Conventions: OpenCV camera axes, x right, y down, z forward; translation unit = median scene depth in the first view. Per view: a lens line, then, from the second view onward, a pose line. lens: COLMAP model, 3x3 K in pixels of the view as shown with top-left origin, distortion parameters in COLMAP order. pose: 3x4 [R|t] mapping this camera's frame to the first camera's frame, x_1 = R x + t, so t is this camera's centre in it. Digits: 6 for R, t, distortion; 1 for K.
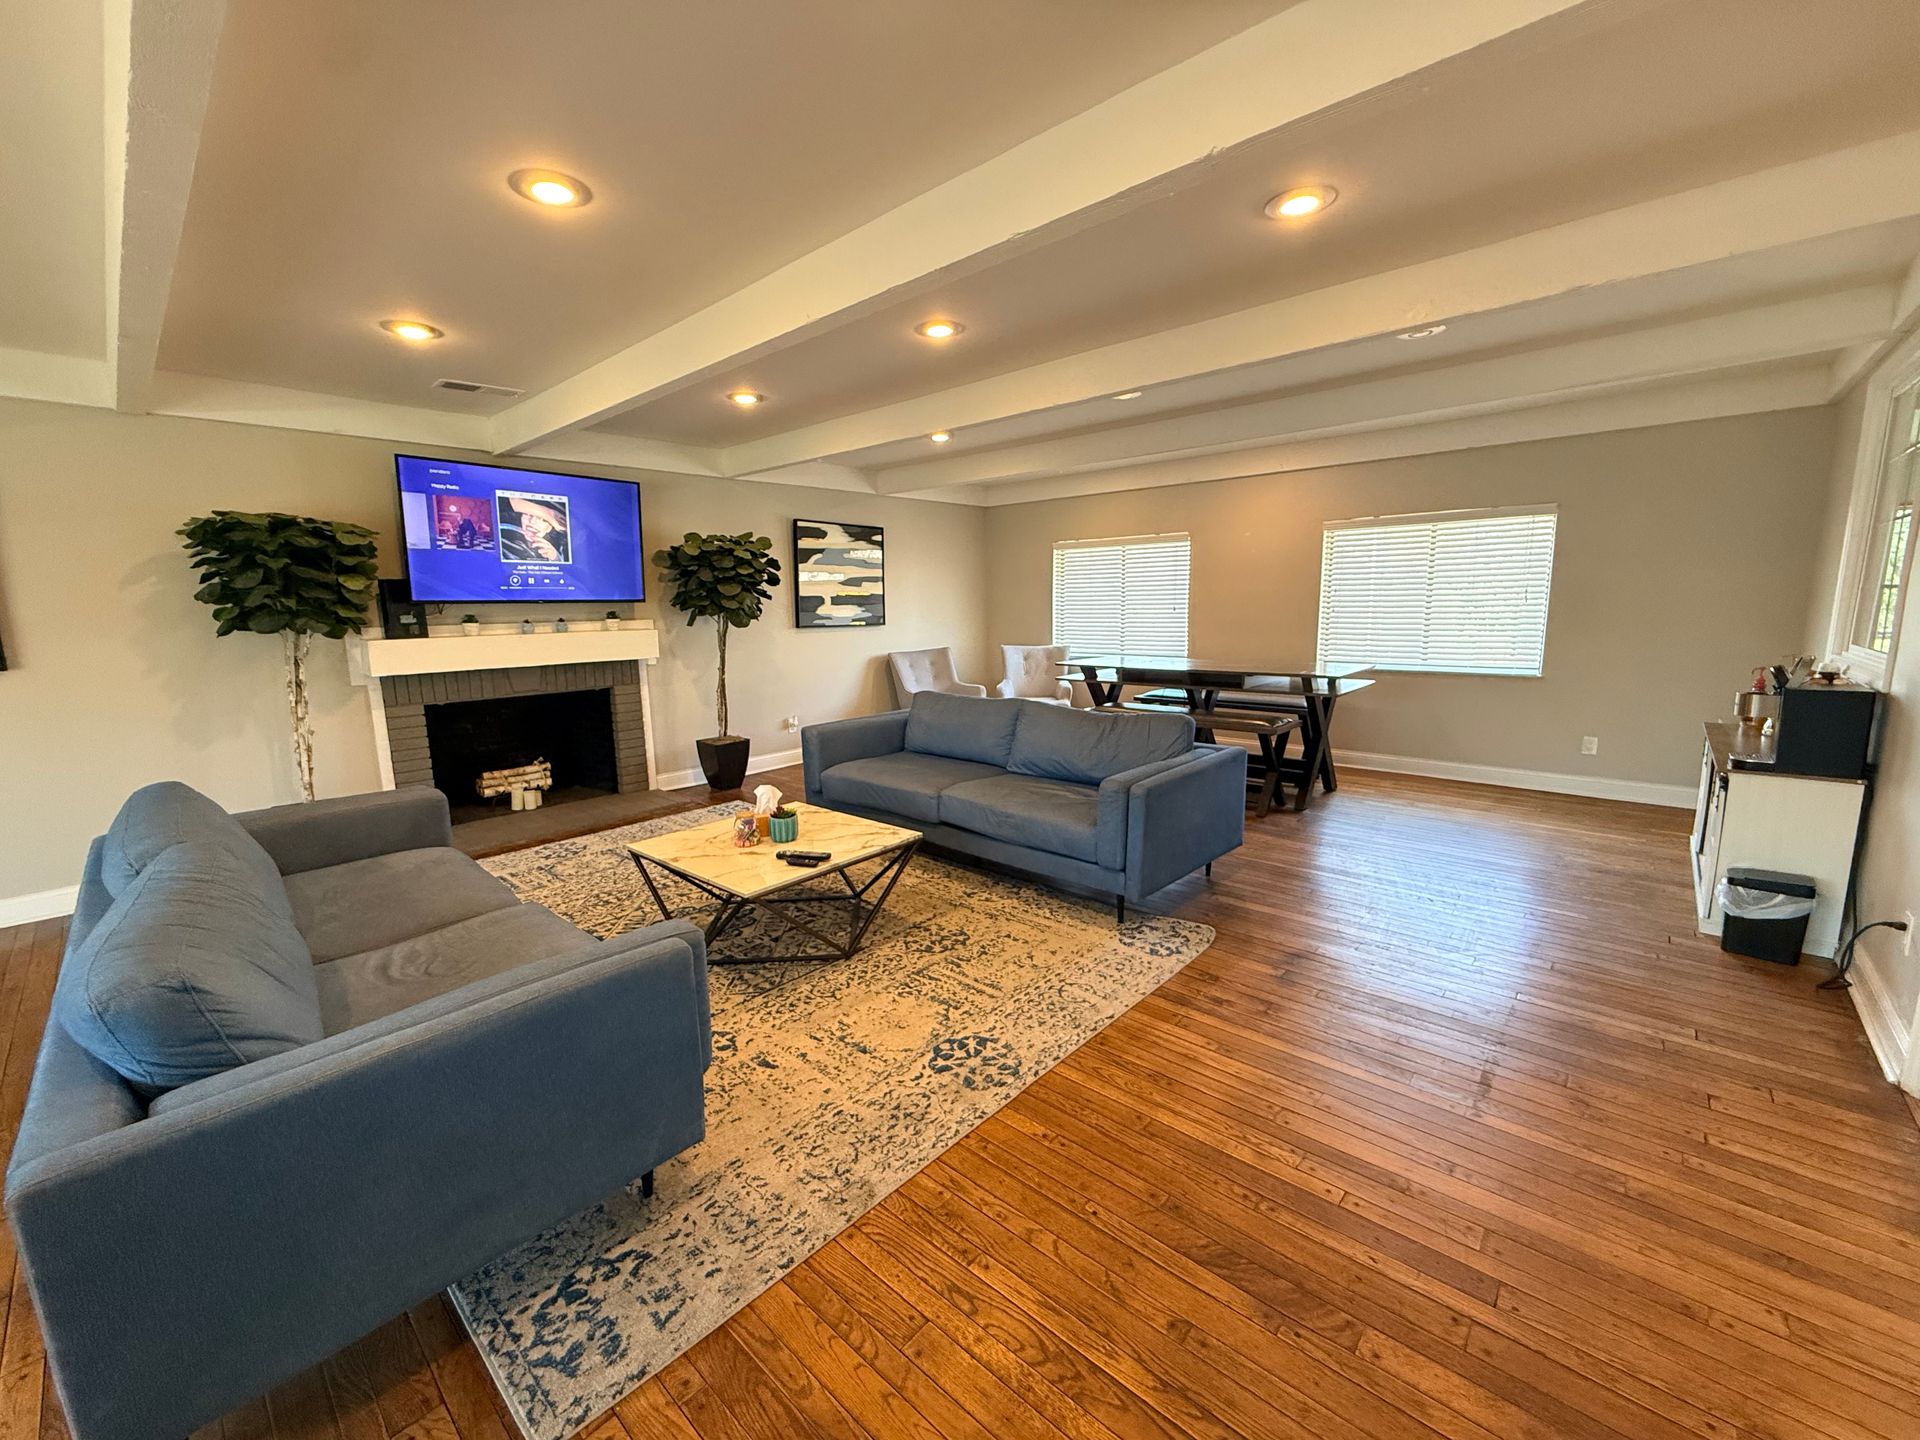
lens RADIAL K [[767.7, 0, 956.7], [0, 767.7, 717.7], [0, 0, 1]] dist [0.000032, -0.000204]
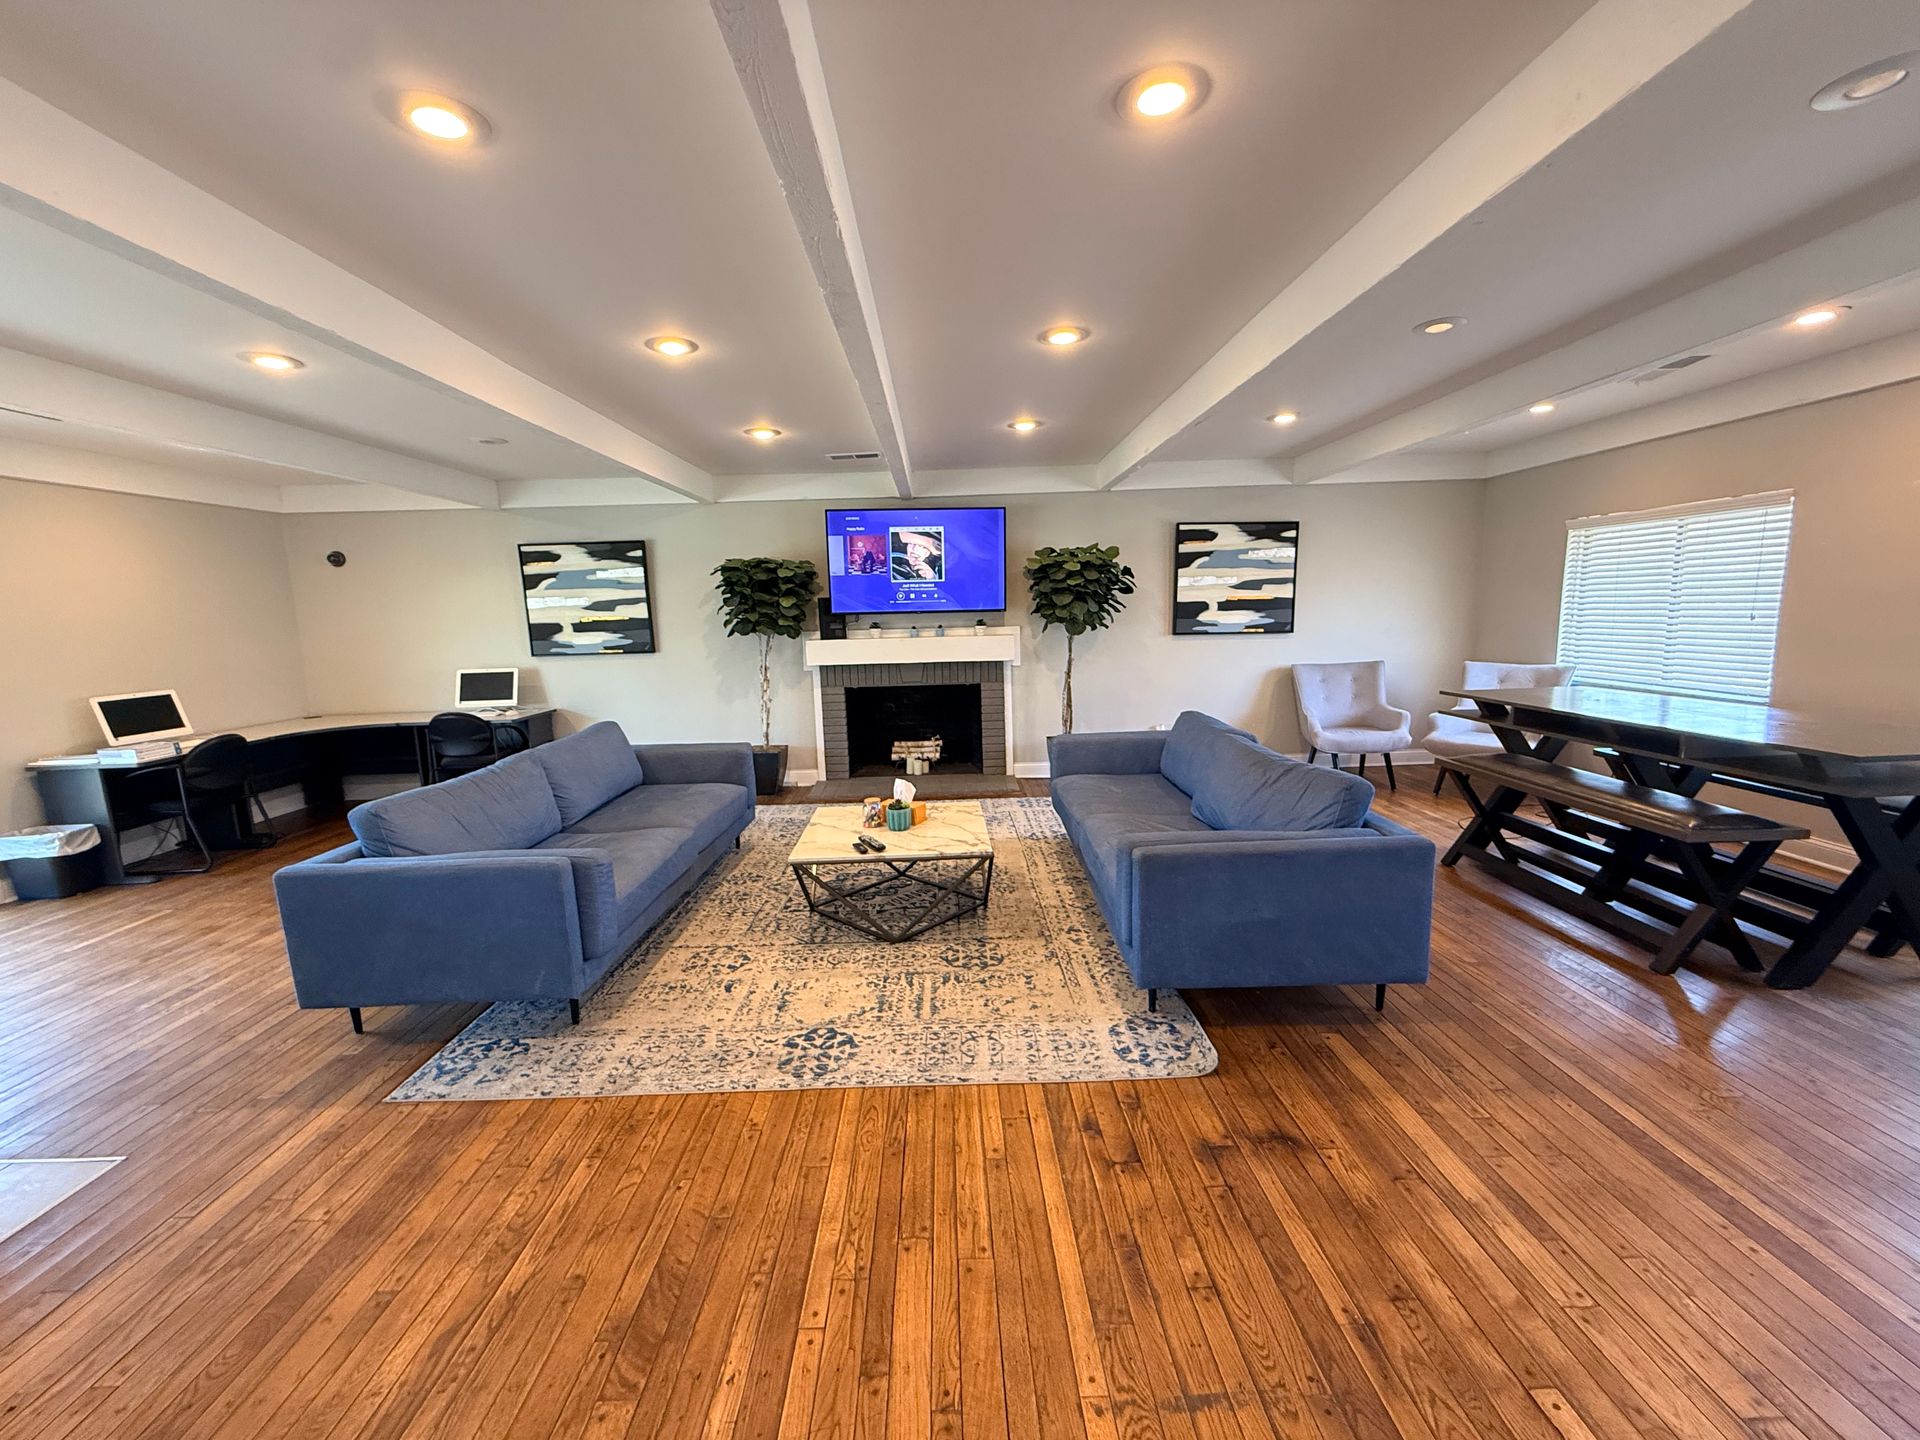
lens RADIAL K [[767.7, 0, 954.4], [0, 767.7, 718.1], [0, 0, 1]] dist [0.000032, -0.000204]
pose [[0.684978, 0.100698, -0.721571, 0.450241], [-0.094044, 0.994337, 0.049489, -0.048479], [0.722468, 0.033961, 0.690570, 0.186621]]
